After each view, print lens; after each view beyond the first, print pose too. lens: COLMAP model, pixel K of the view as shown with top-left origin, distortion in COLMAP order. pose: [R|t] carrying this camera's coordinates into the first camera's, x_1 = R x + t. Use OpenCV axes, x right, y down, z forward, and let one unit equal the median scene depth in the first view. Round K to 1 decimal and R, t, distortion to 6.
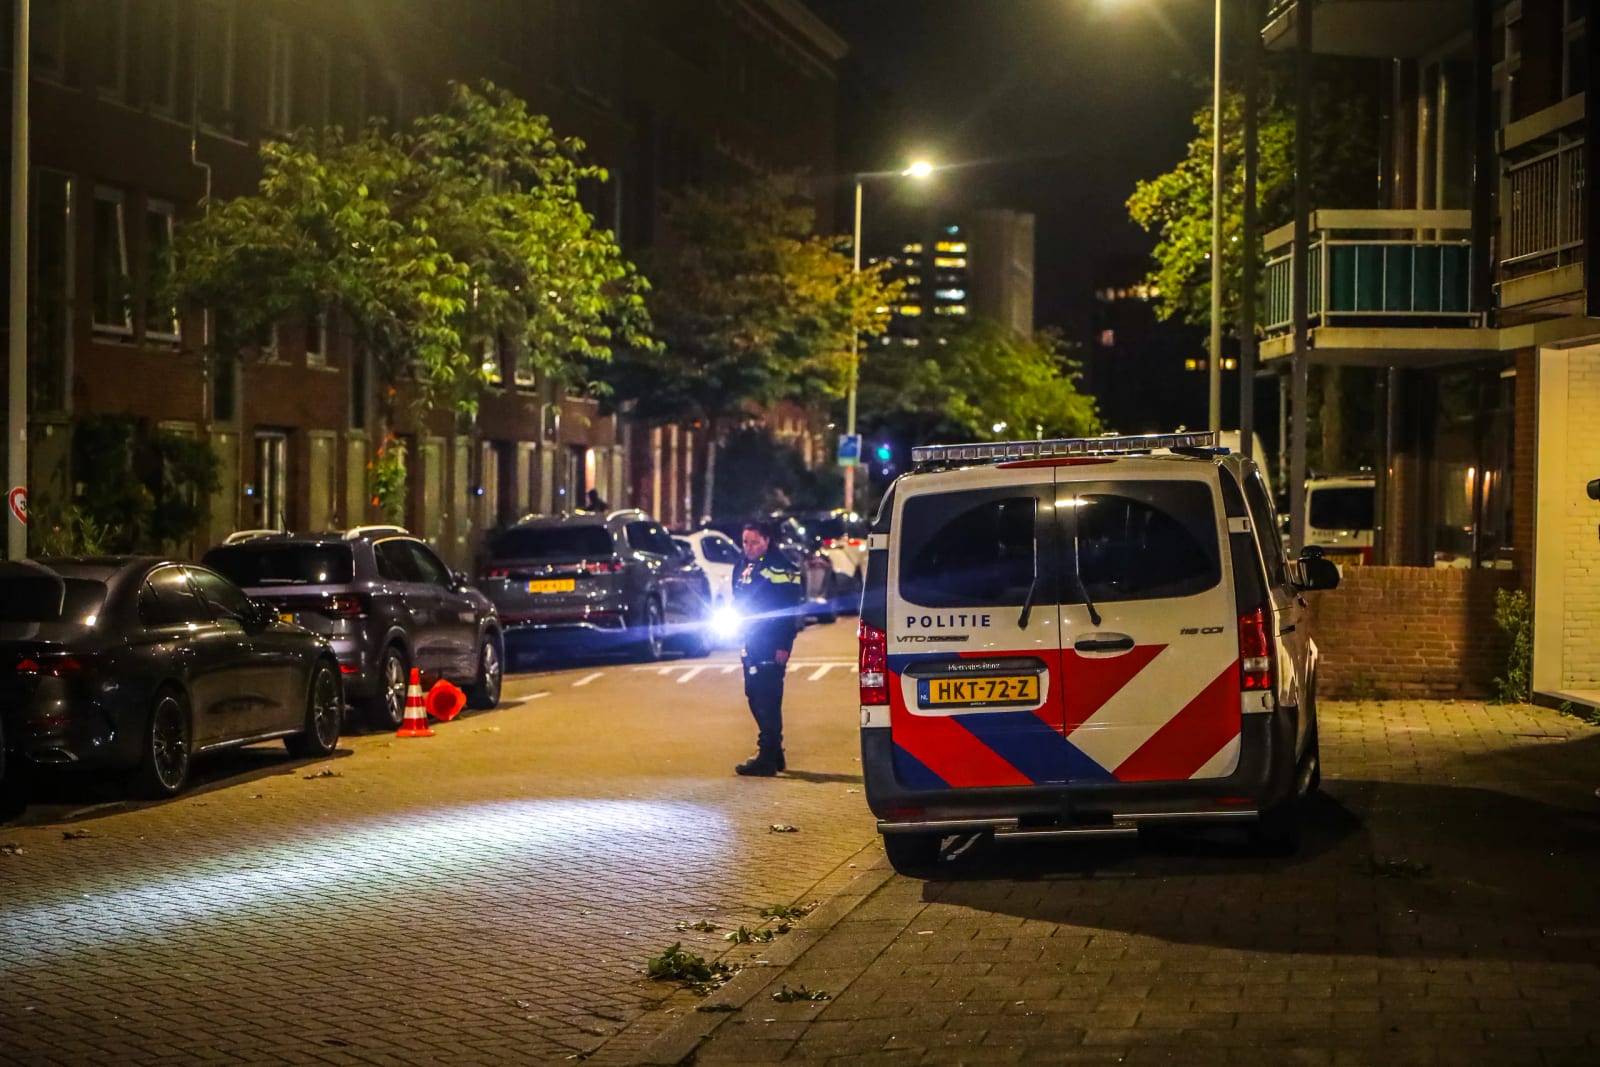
lens RADIAL K [[3150.5, 0, 799.6], [0, 3150.5, 532.4], [0, 0, 1]] dist [-0.202152, 0.000000]
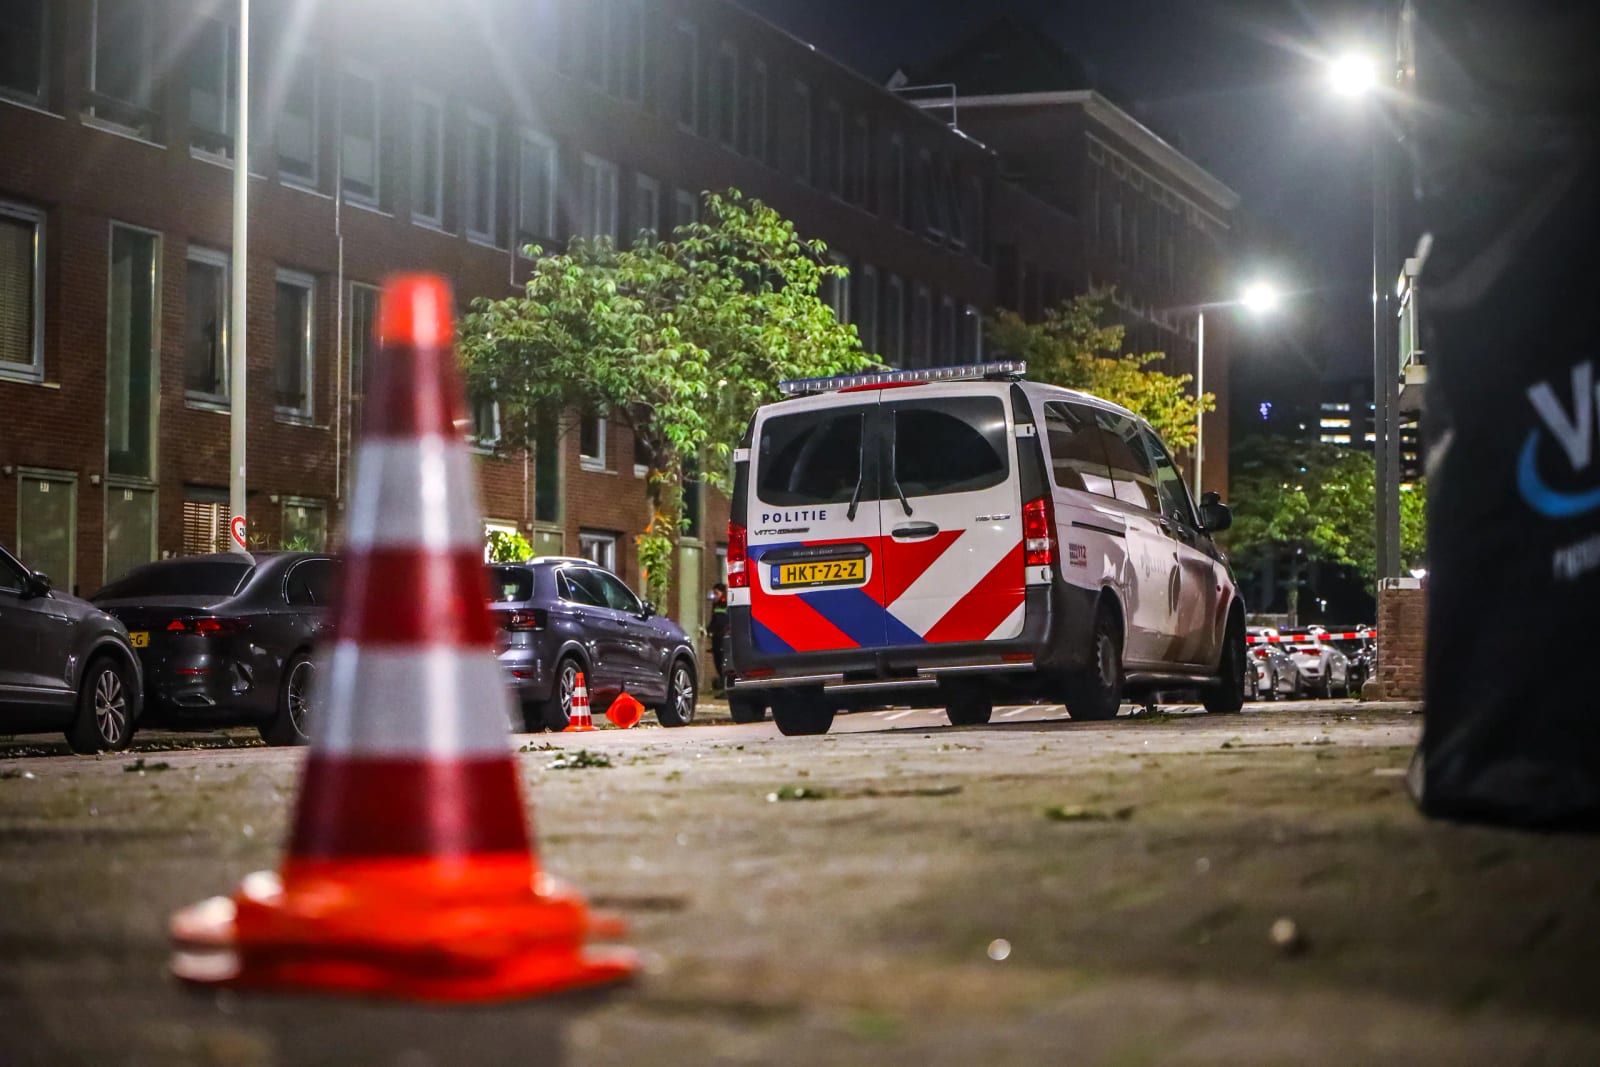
lens RADIAL K [[3150.5, 0, 800.1], [0, 3150.5, 534.2], [0, 0, 1]] dist [-0.202152, 0.000000]
pose [[0.986508, -0.016340, -0.162898, 0.107313], [0.006526, 0.998141, -0.060596, 0.047082], [0.163586, 0.058715, 0.984780, -0.087629]]
